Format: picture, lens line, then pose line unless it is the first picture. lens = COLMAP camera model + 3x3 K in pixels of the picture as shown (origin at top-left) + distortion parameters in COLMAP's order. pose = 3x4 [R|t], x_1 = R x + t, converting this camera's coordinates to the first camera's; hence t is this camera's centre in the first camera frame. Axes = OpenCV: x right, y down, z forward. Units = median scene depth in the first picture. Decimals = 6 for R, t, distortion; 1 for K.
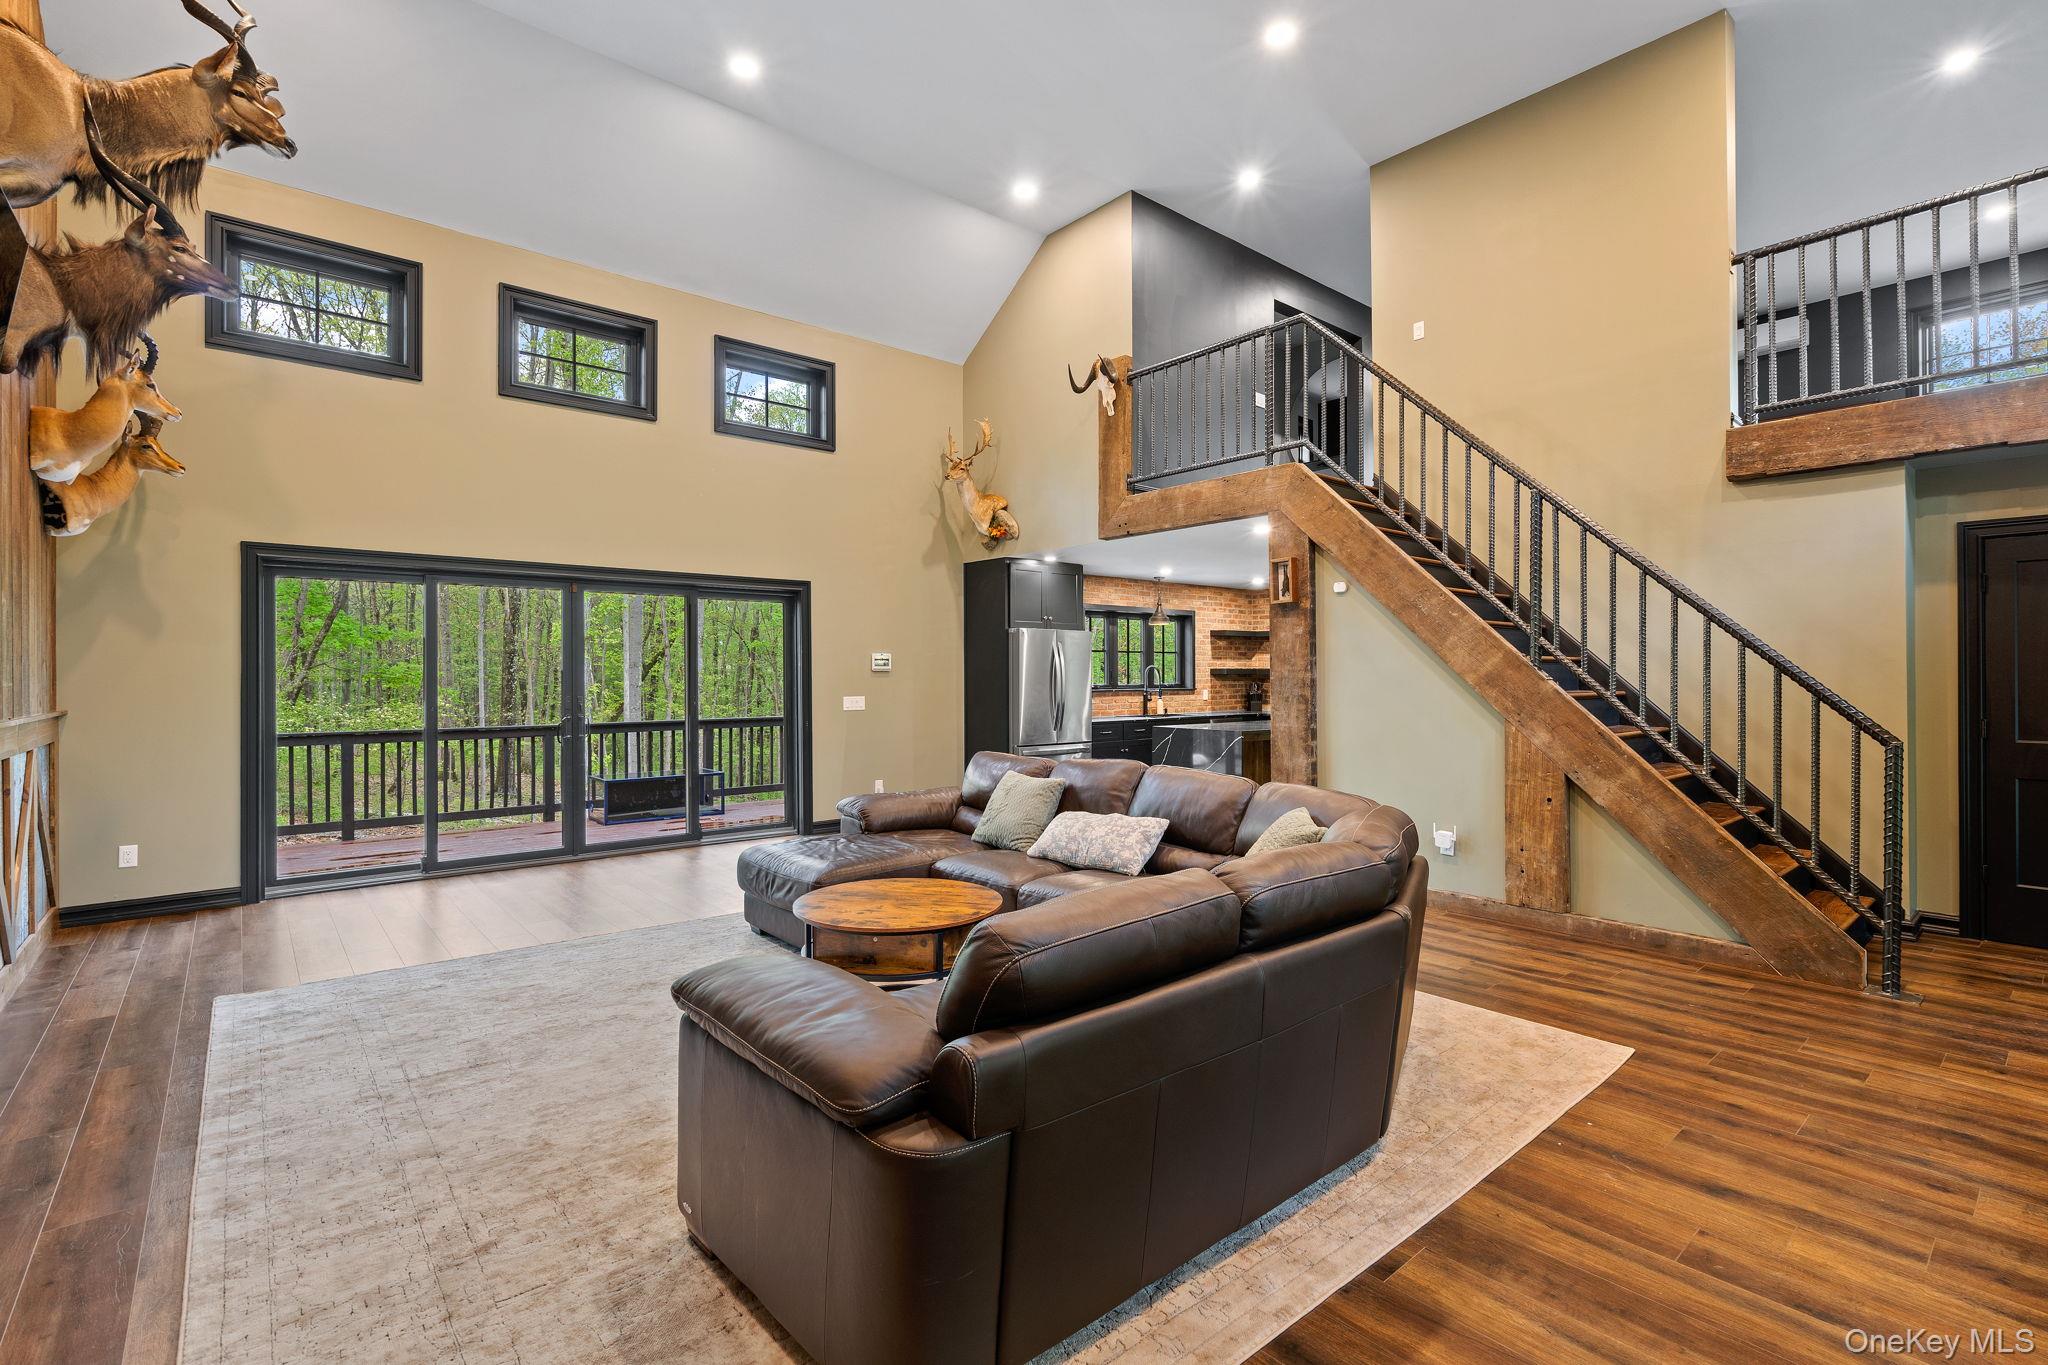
lens RADIAL K [[927.9, 0, 1021.8], [0, 927.9, 673.7], [0, 0, 1]] dist [-0.003105, 0.000584]
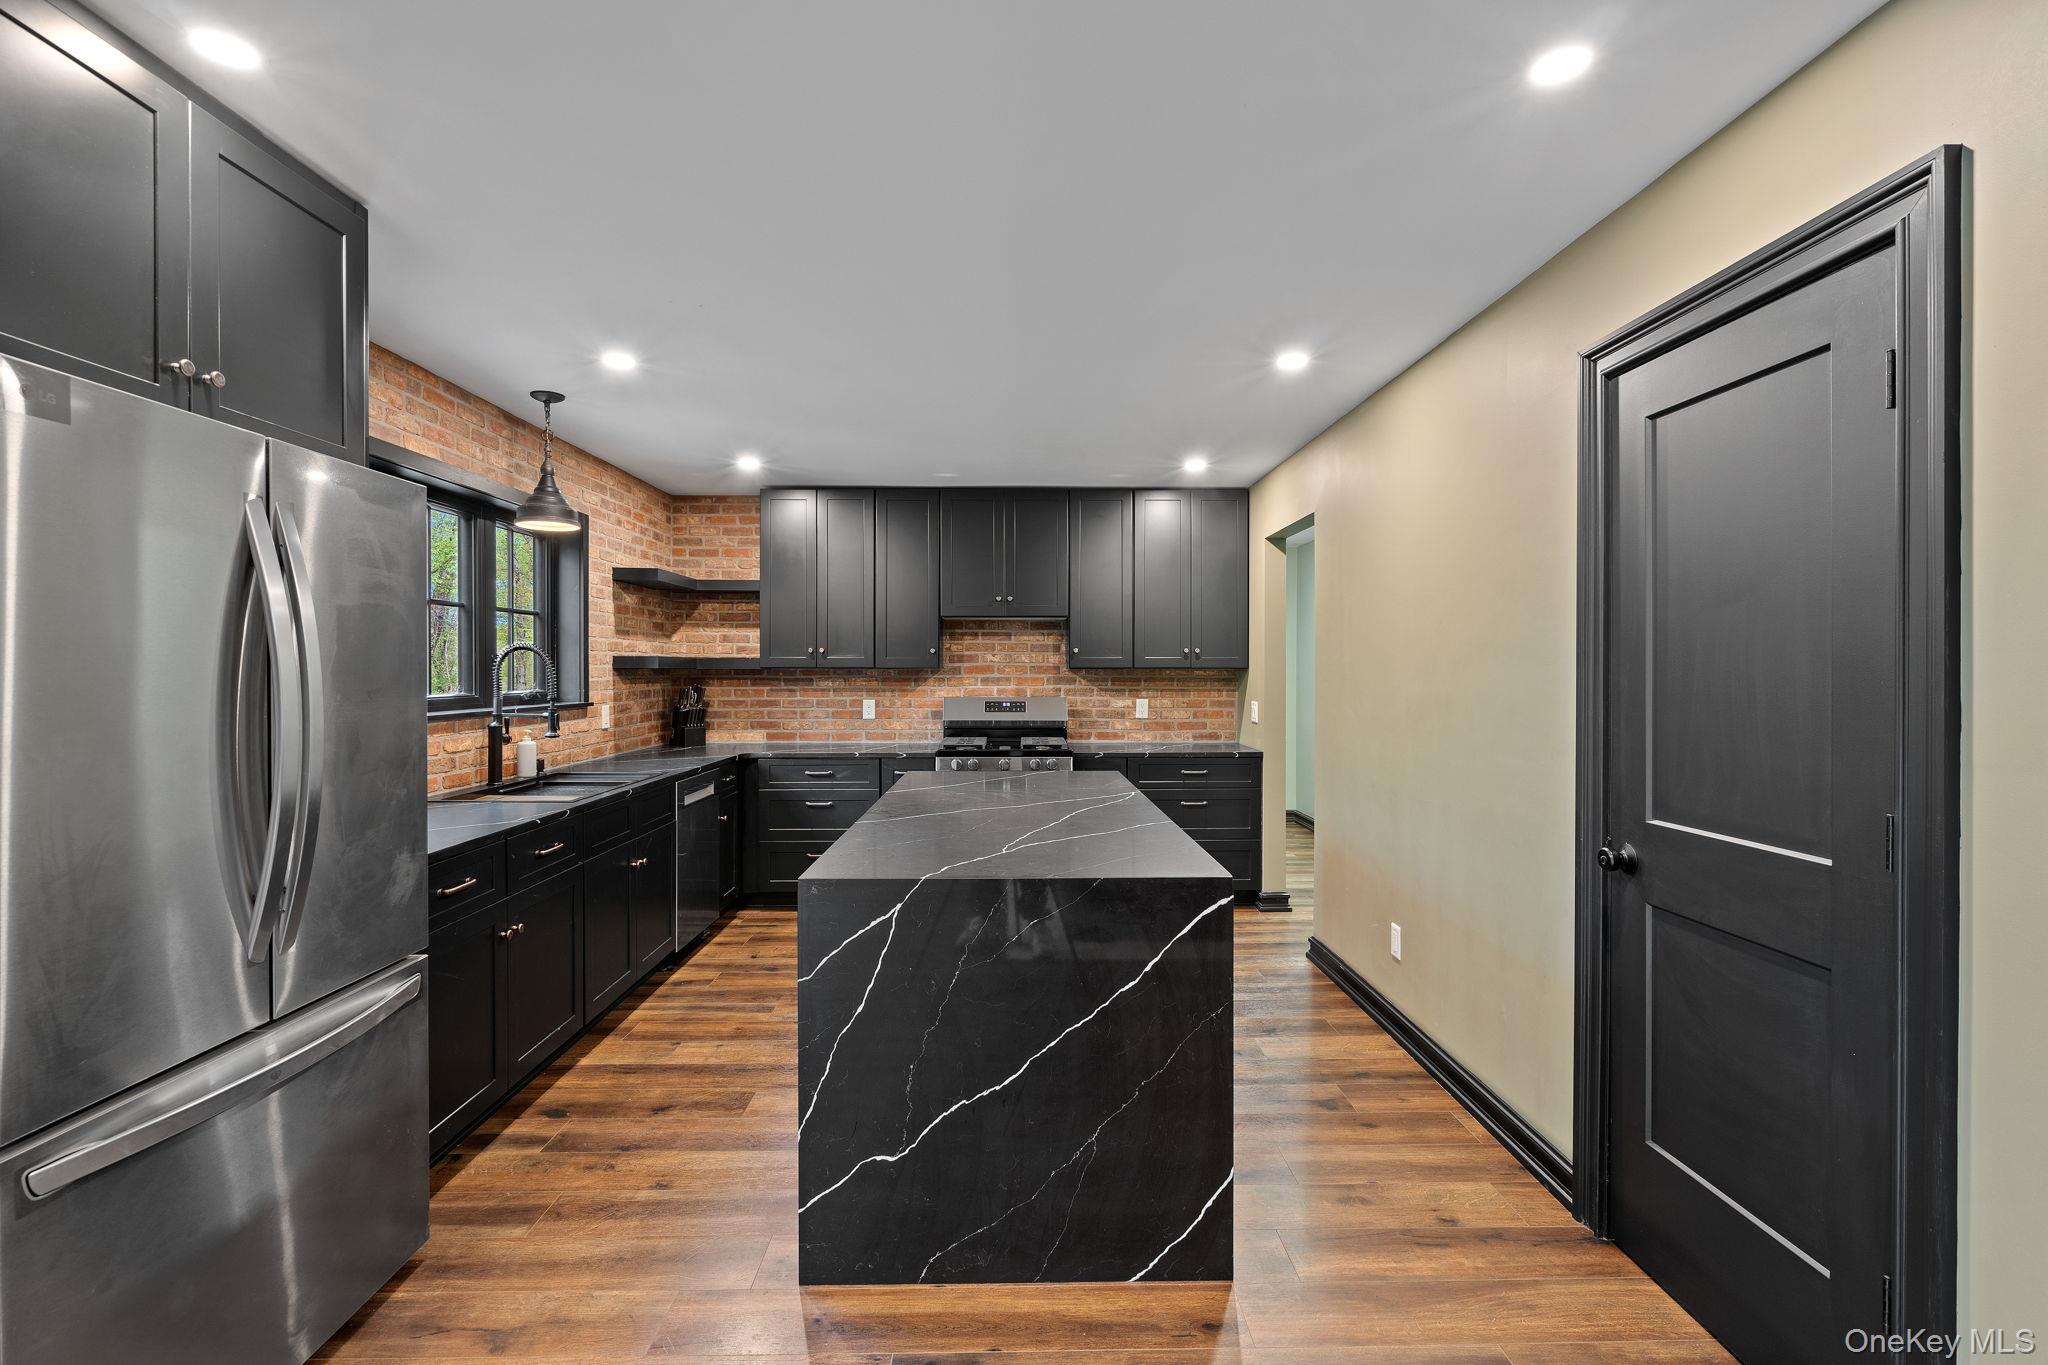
lens RADIAL K [[927.9, 0, 1021.8], [0, 927.9, 673.7], [0, 0, 1]] dist [-0.003105, 0.000584]
pose [[0.636878, -0.001306, 0.770964, -0.014240], [-0.003605, 0.999983, 0.004672, 0.000446], [-0.770956, -0.005755, 0.636862, 0.924130]]
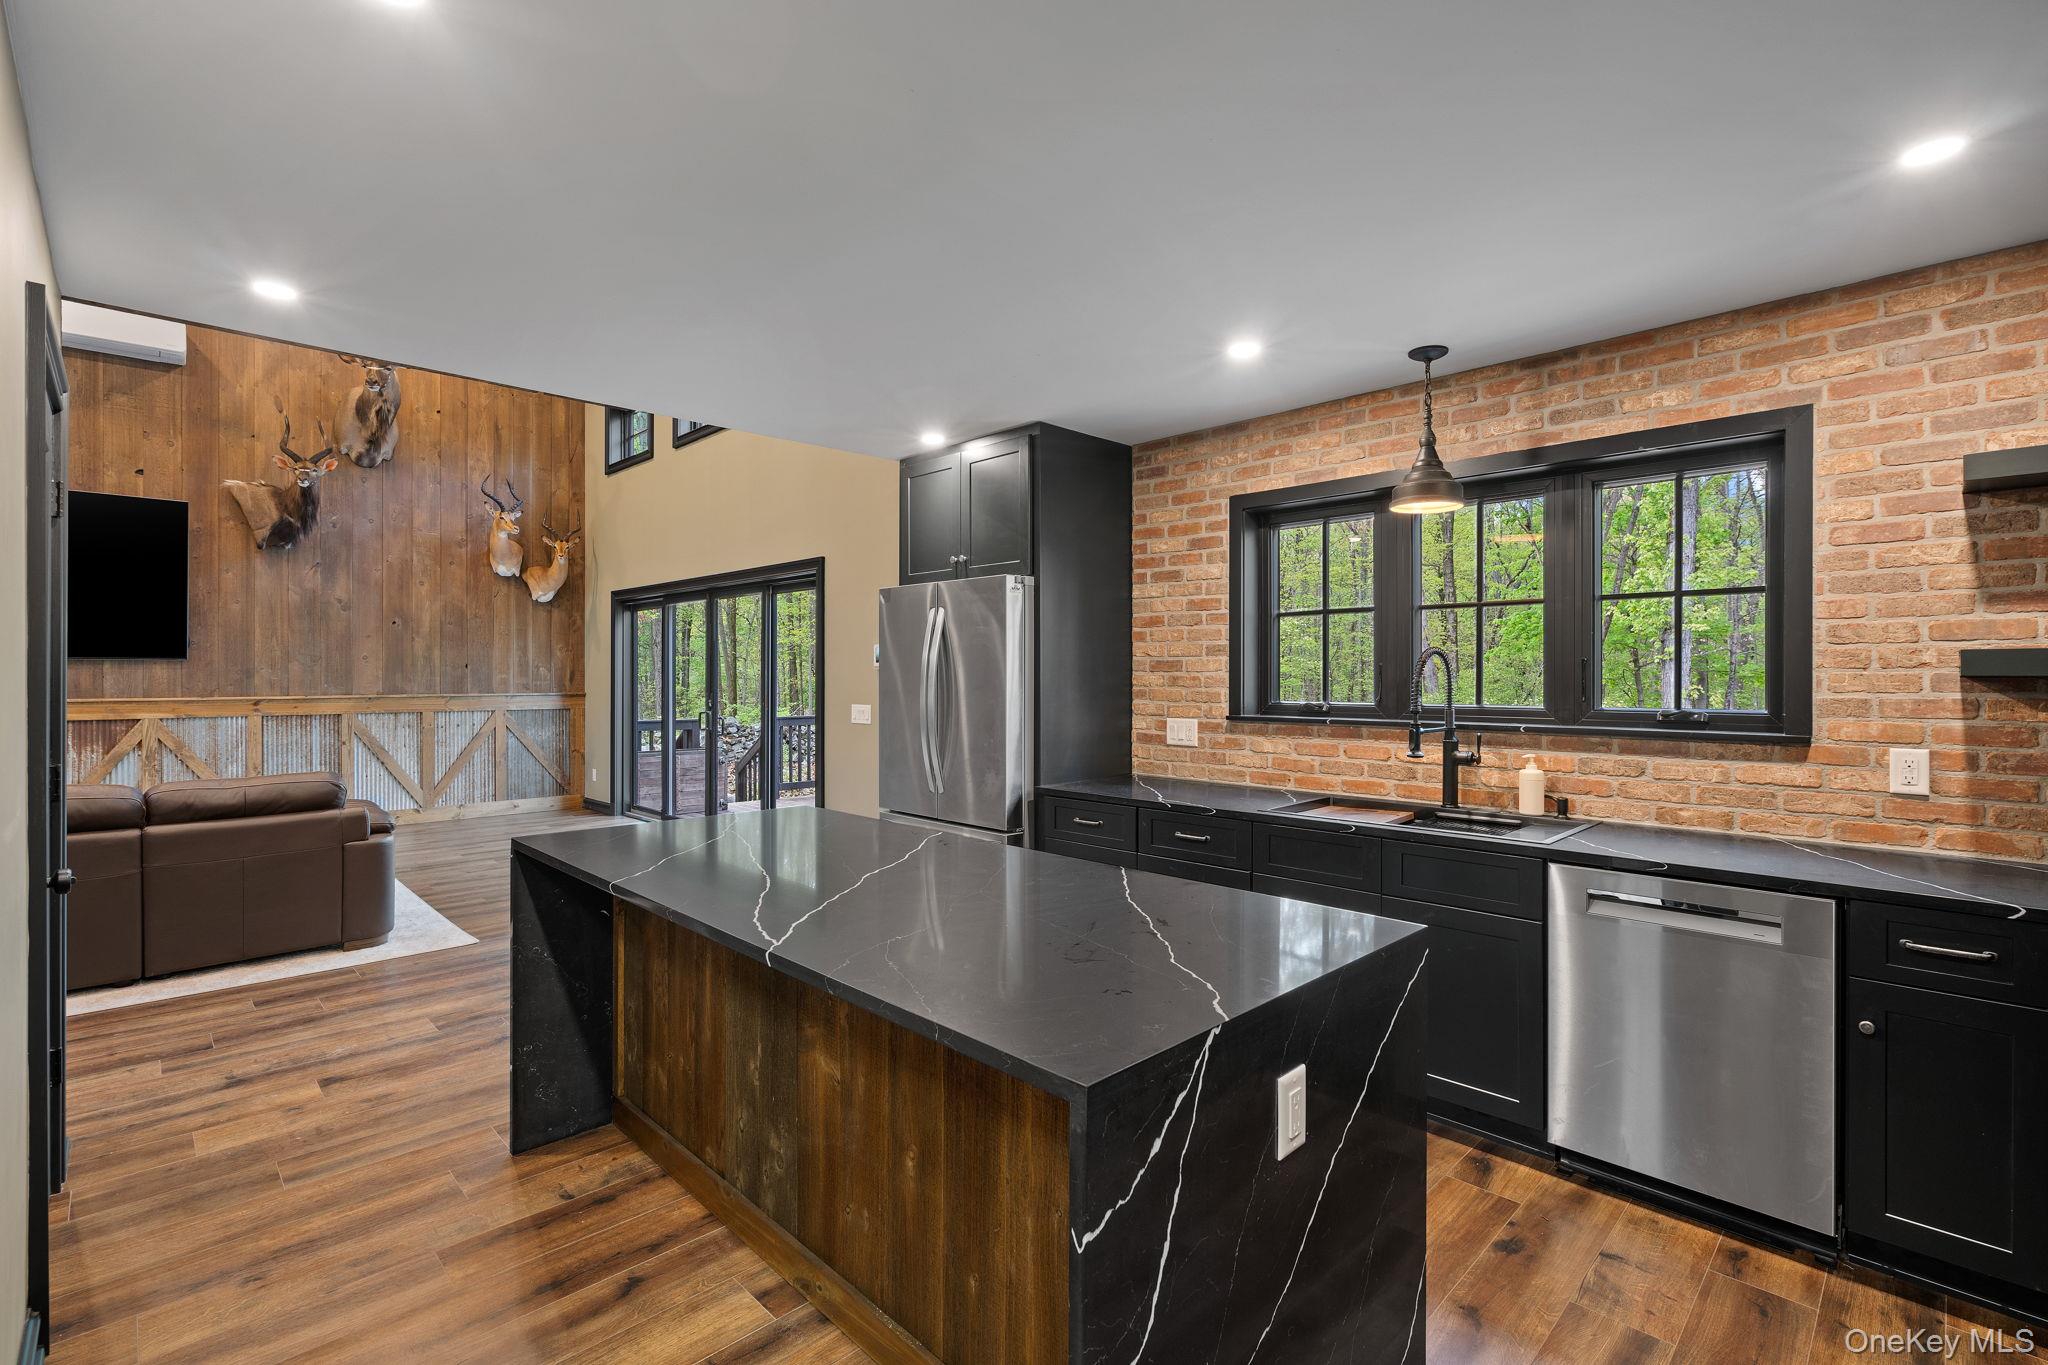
lens RADIAL K [[922.8, 0, 1020.3], [0, 922.8, 677.8], [0, 0, 1]] dist [-0.004288, 0.001969]
pose [[0.070305, 0.005752, -0.997509, 0.635634], [0.001501, 0.999982, 0.005872, -0.001161], [0.997524, -0.001910, 0.070295, 1.236699]]
